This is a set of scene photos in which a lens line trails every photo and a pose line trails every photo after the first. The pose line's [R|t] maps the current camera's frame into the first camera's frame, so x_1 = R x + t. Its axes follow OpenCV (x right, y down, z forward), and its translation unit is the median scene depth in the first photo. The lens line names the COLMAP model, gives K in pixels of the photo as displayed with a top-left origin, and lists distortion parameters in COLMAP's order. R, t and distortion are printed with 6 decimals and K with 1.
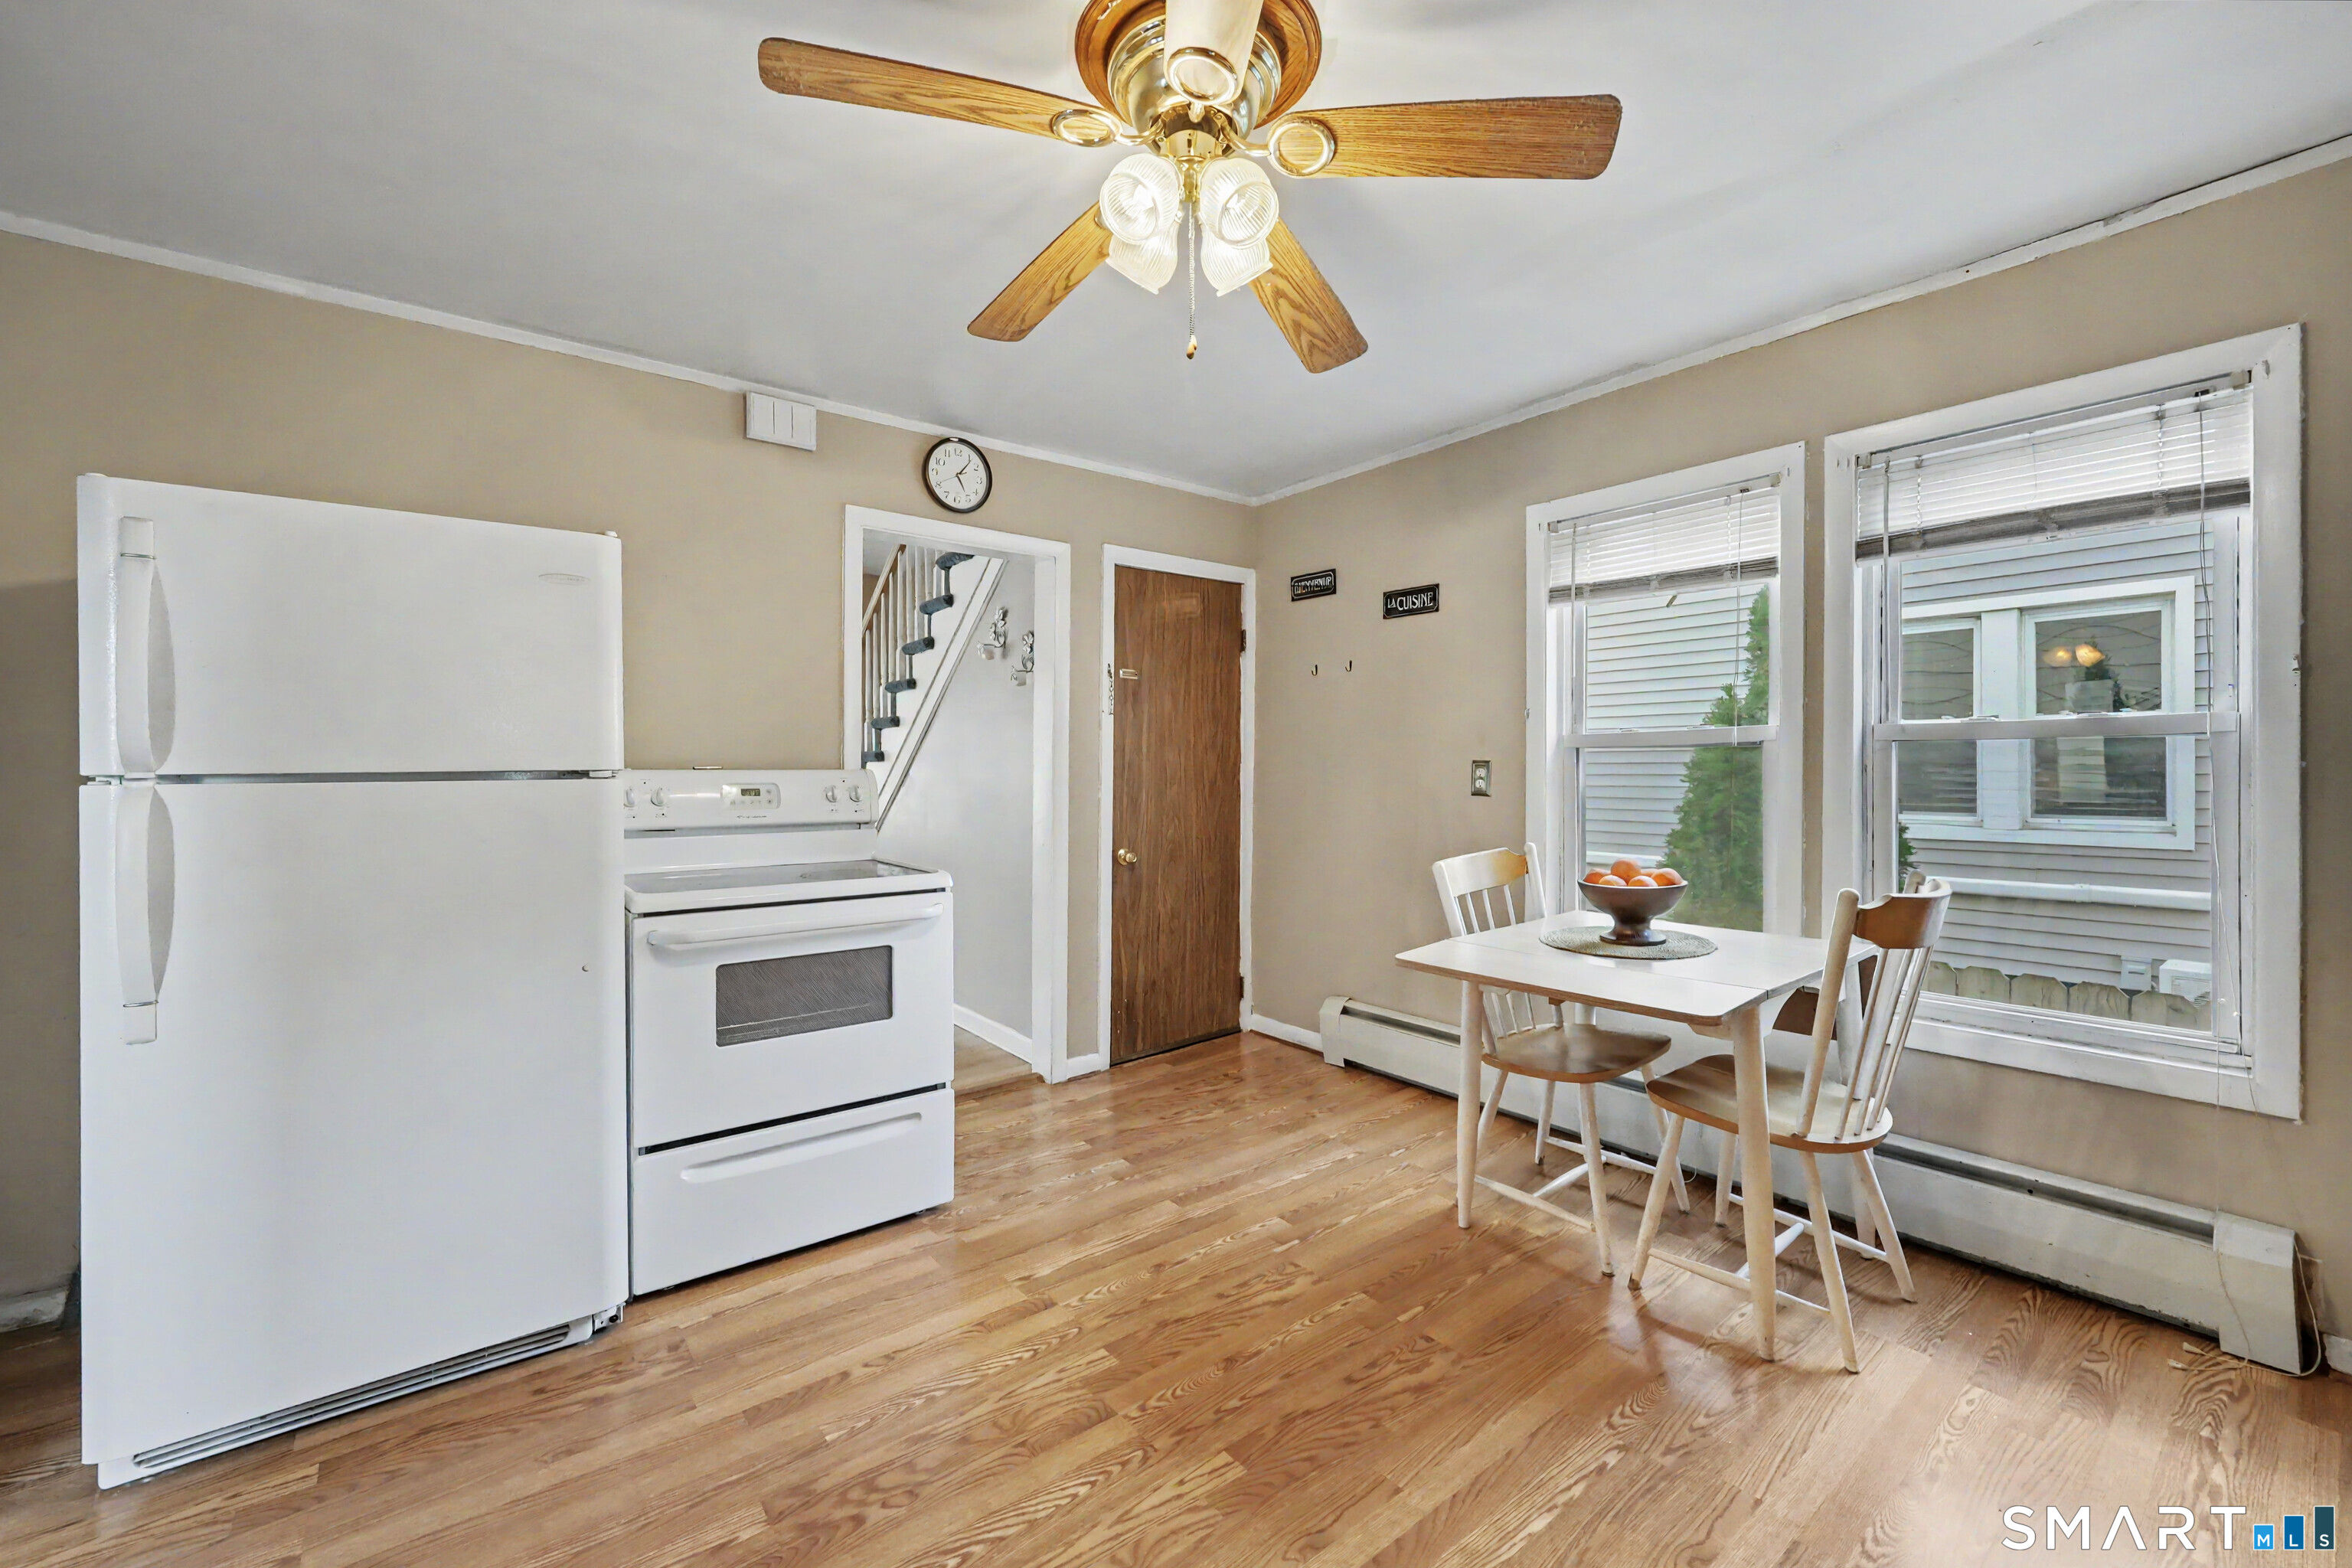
lens RADIAL K [[949.5, 0, 1182.1], [0, 949.5, 769.2], [0, 0, 1]] dist [0.000156, -0.000081]
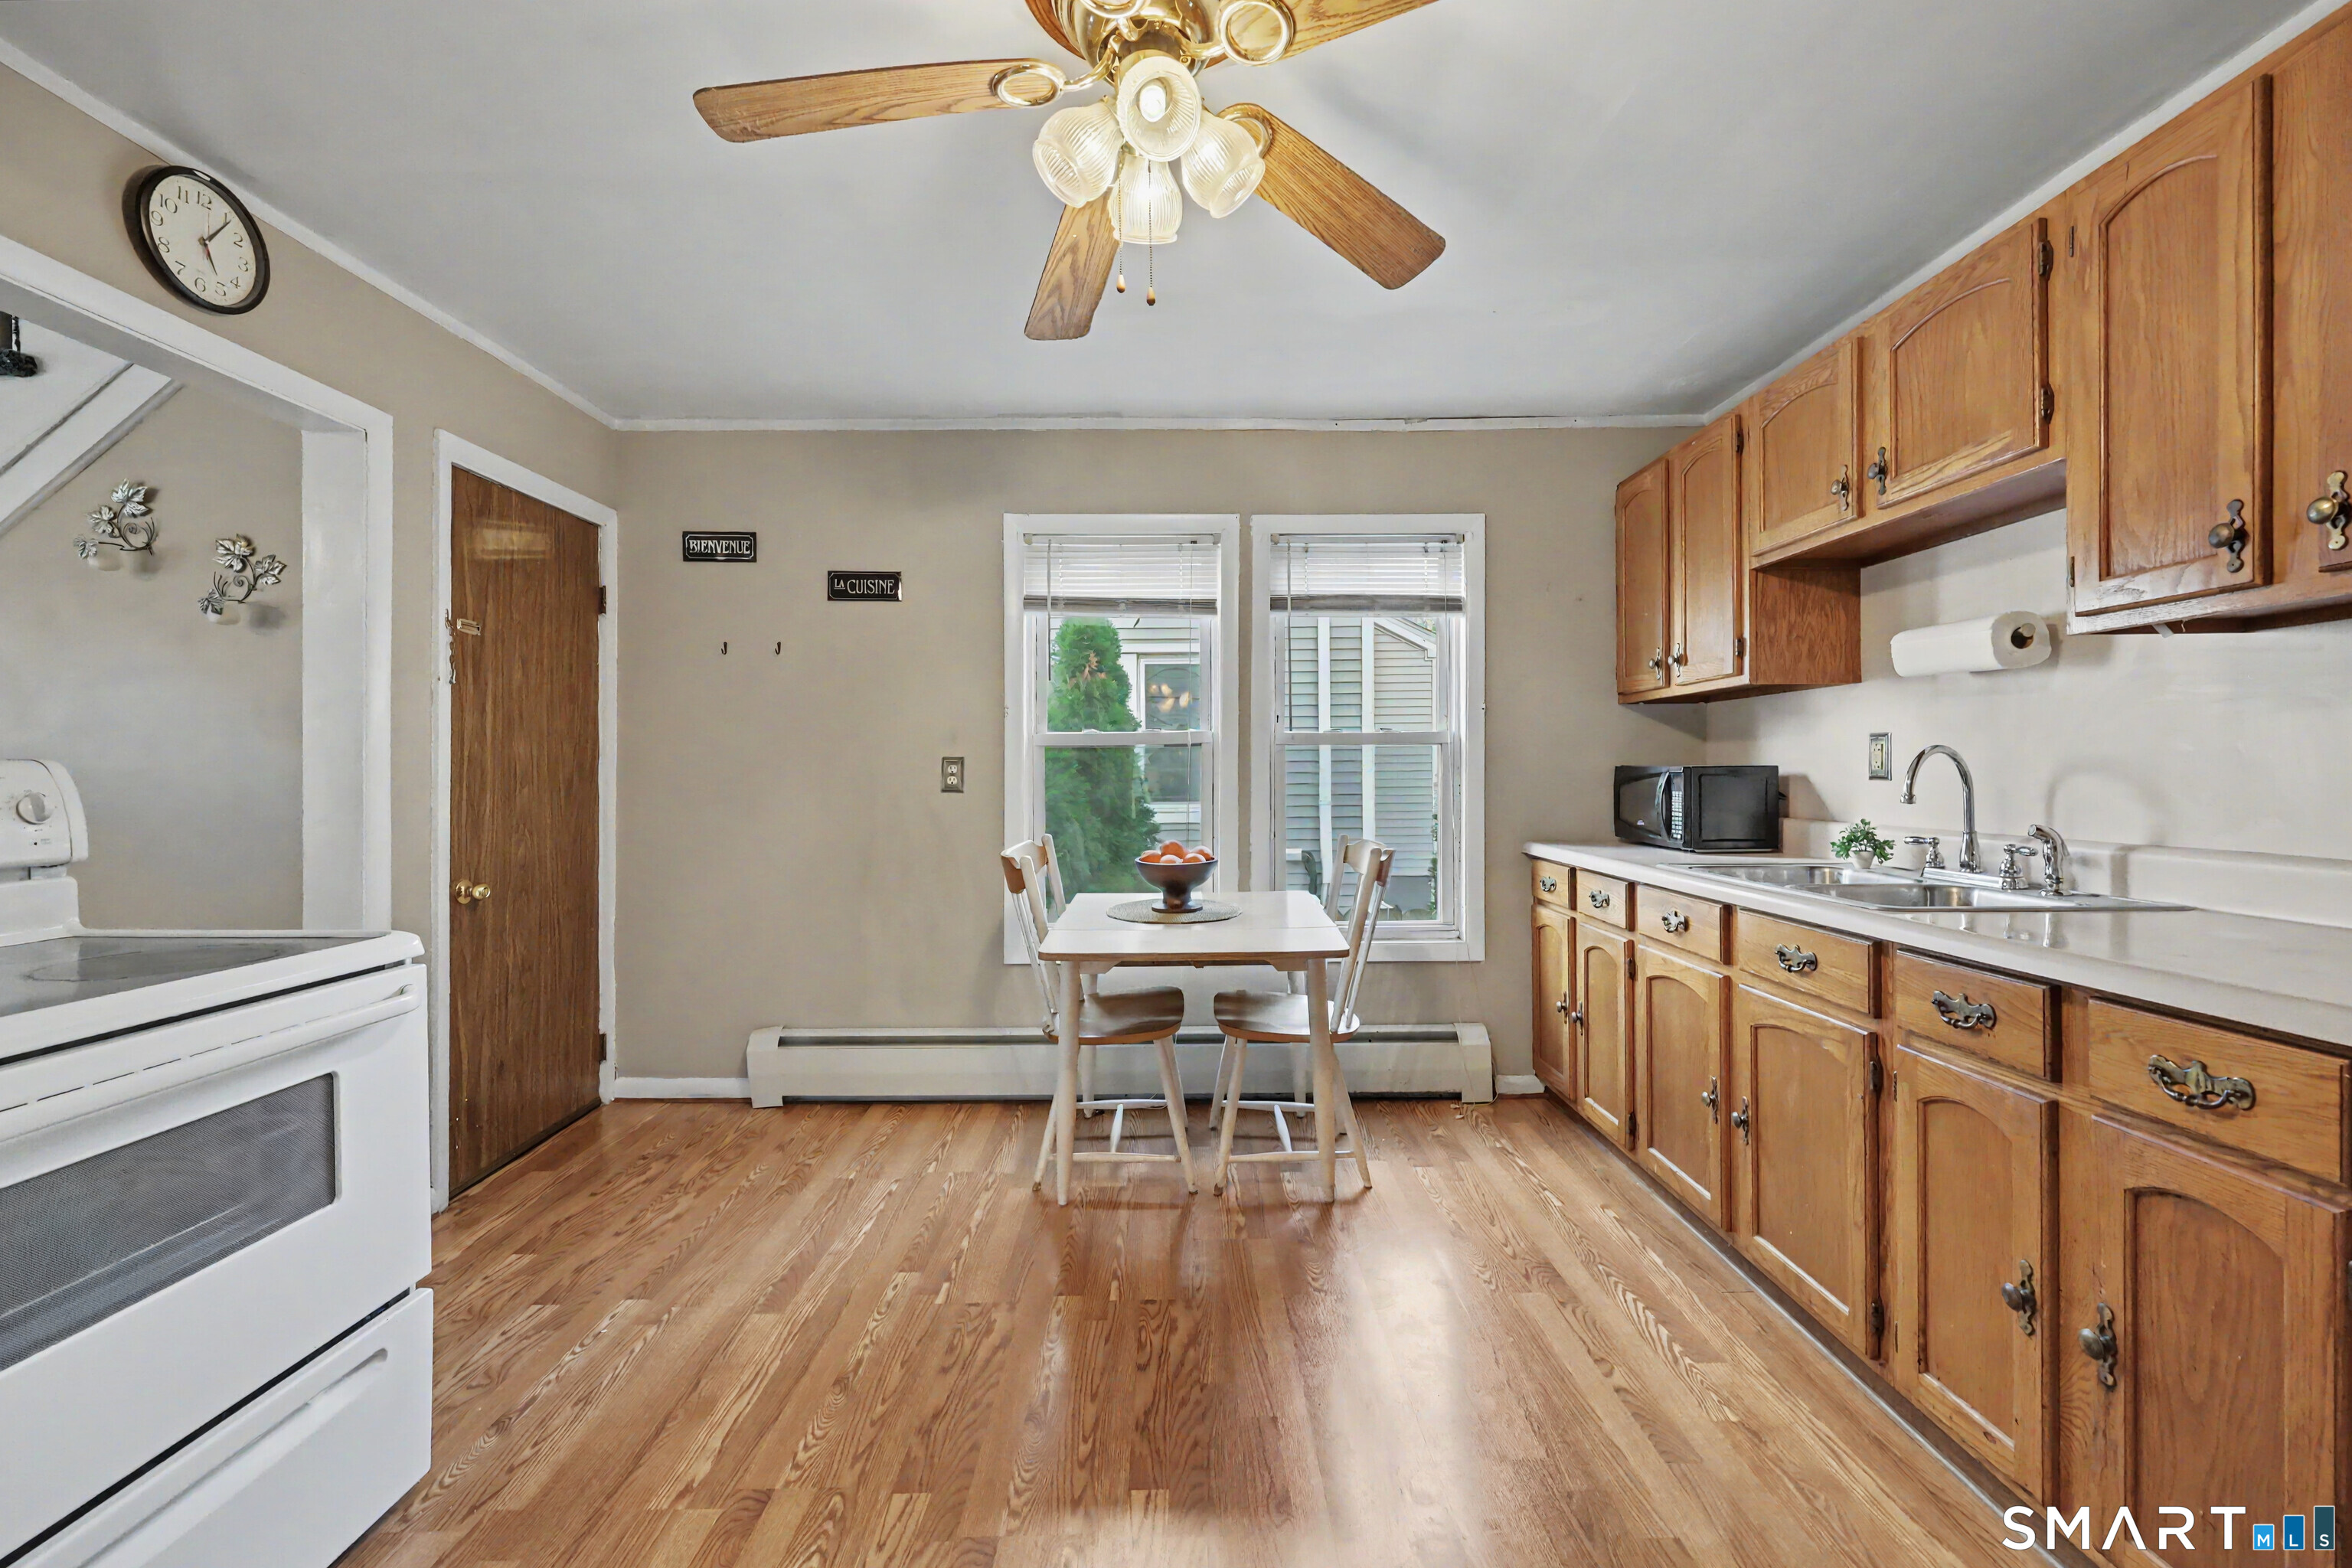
lens RADIAL K [[949.9, 0, 1175.9], [0, 949.9, 781.4], [0, 0, 1]] dist [-0.000213, 0.000459]
pose [[0.619113, -0.009145, 0.785249, -0.433618], [0.001894, 0.999947, 0.010152, 0.008939], [-0.785300, -0.004798, 0.619097, 0.259921]]
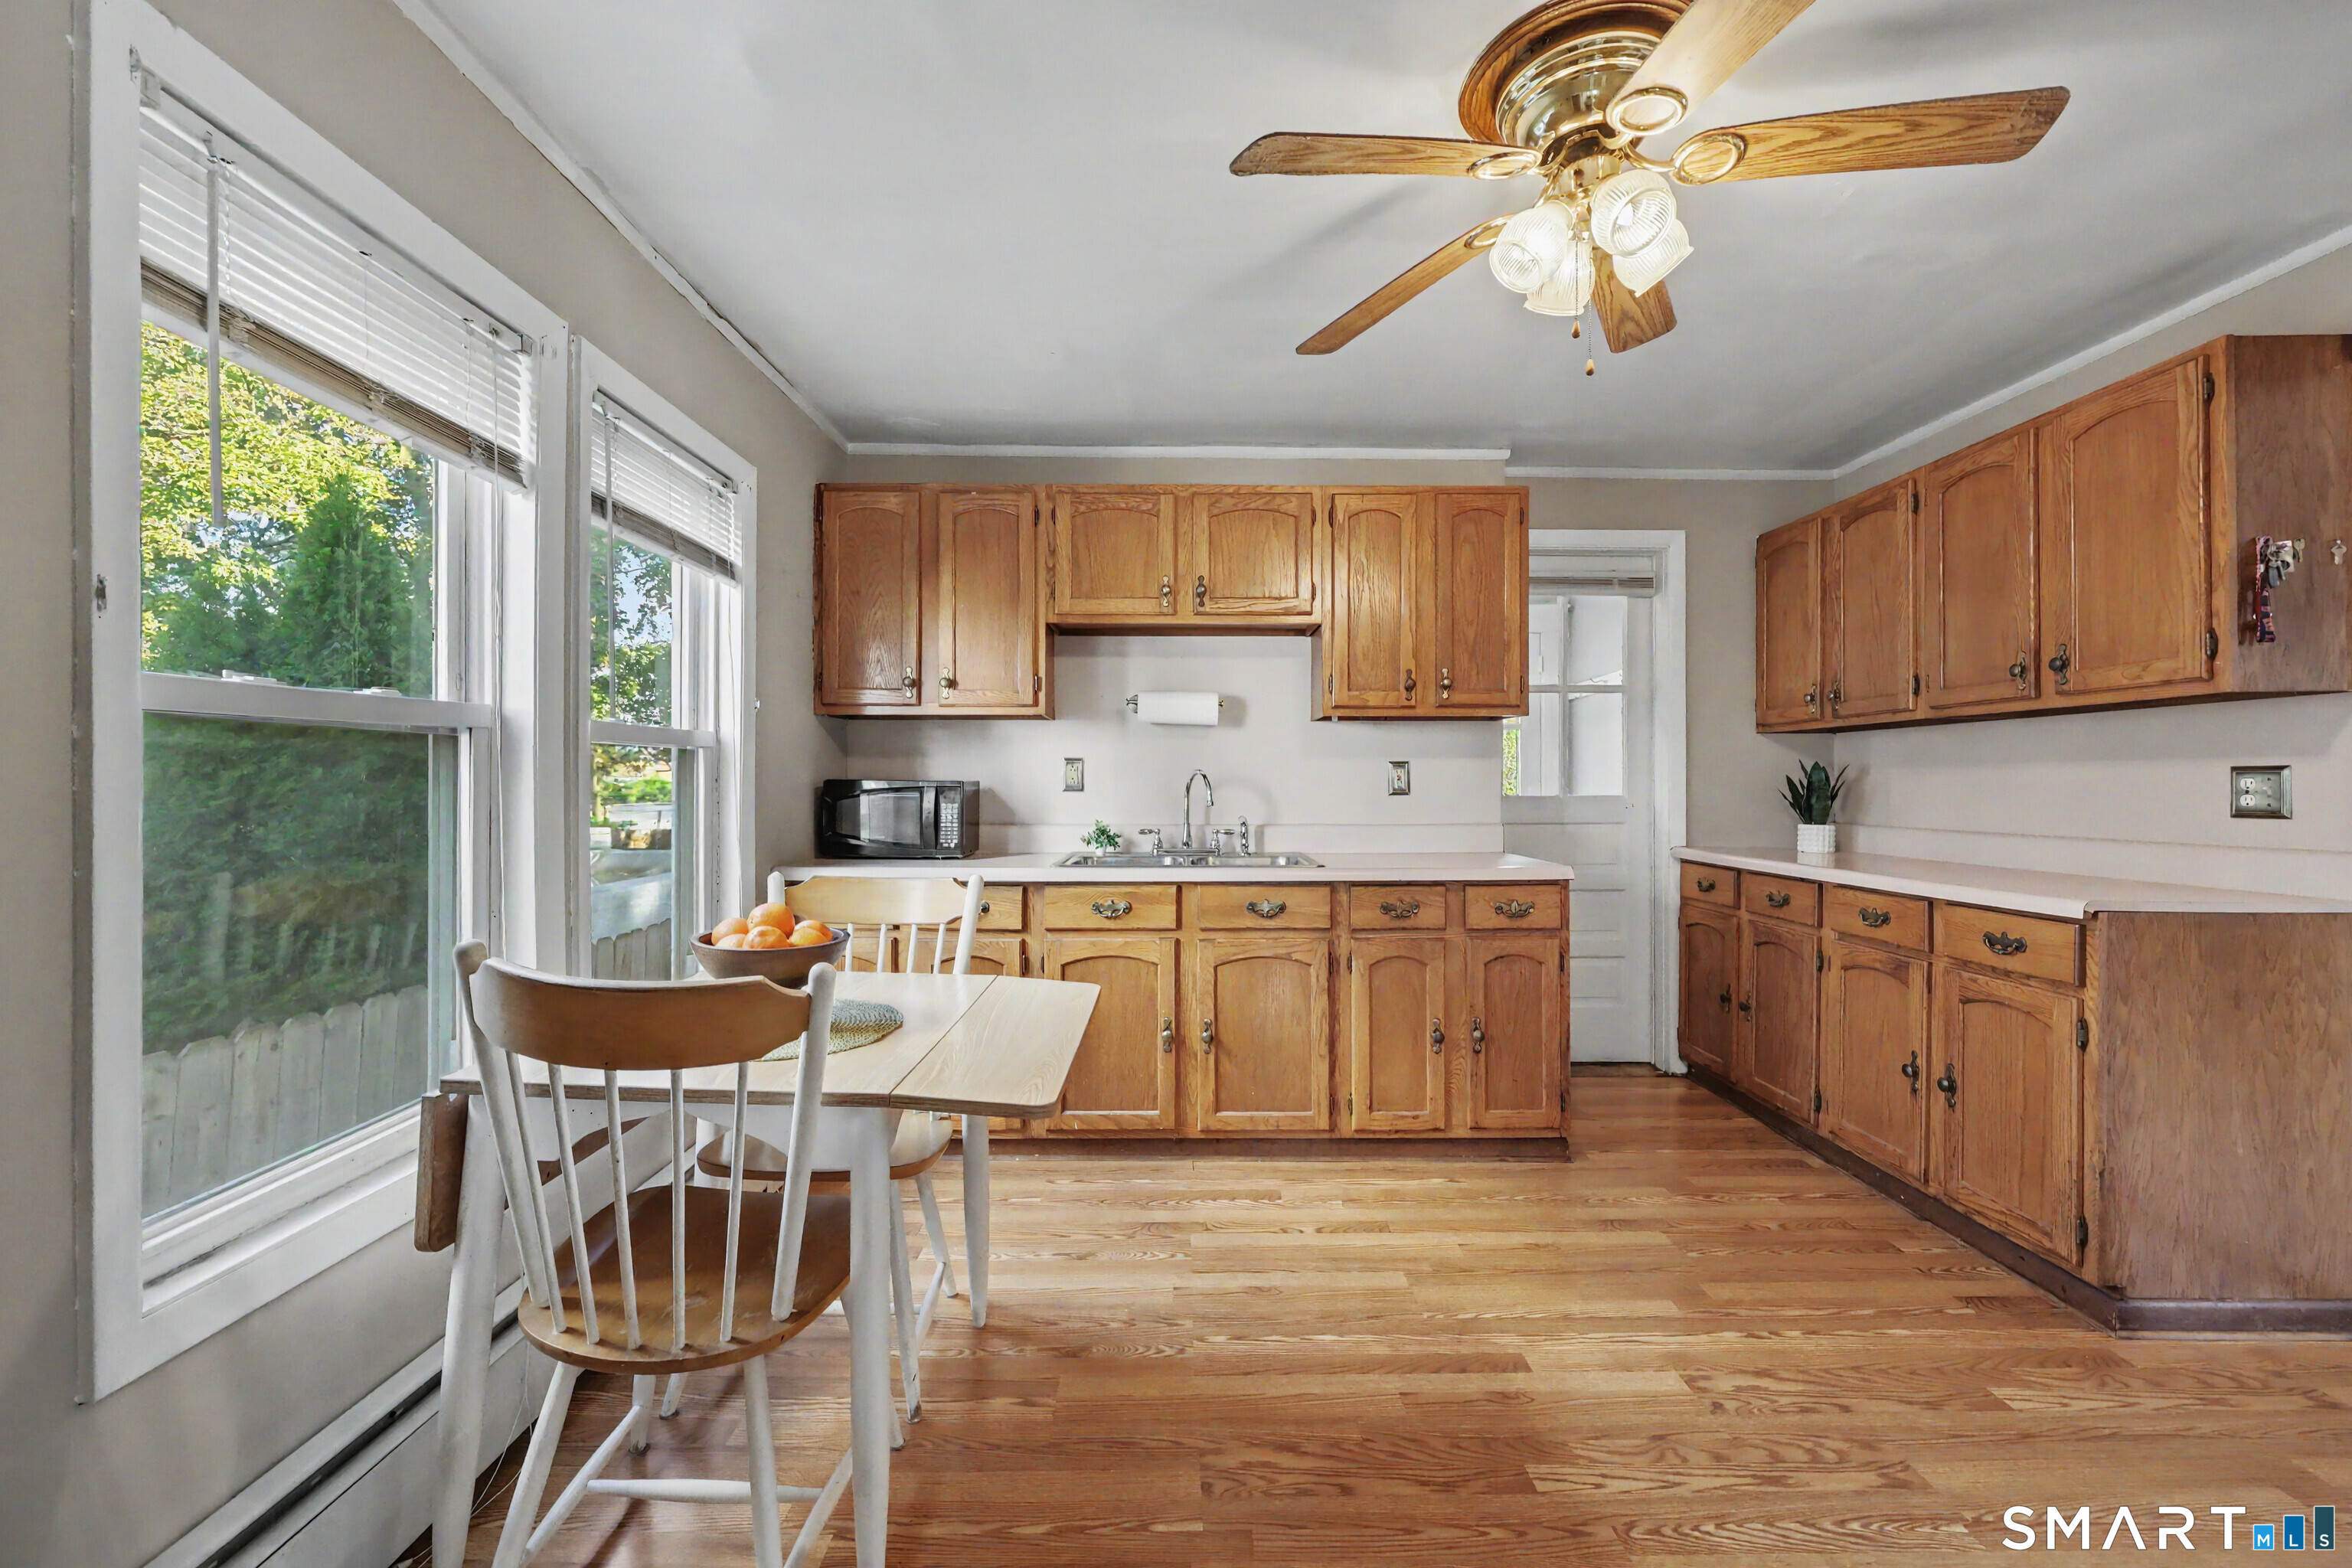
lens RADIAL K [[962.3, 0, 1178.2], [0, 962.3, 782.7], [0, 0, 1]] dist [-0.001117, -0.000159]
pose [[-0.791064, 0.000982, 0.611733, -0.171844], [-0.000549, 0.999997, -0.002316, 0.008648], [-0.611734, -0.002168, -0.791061, 1.312662]]
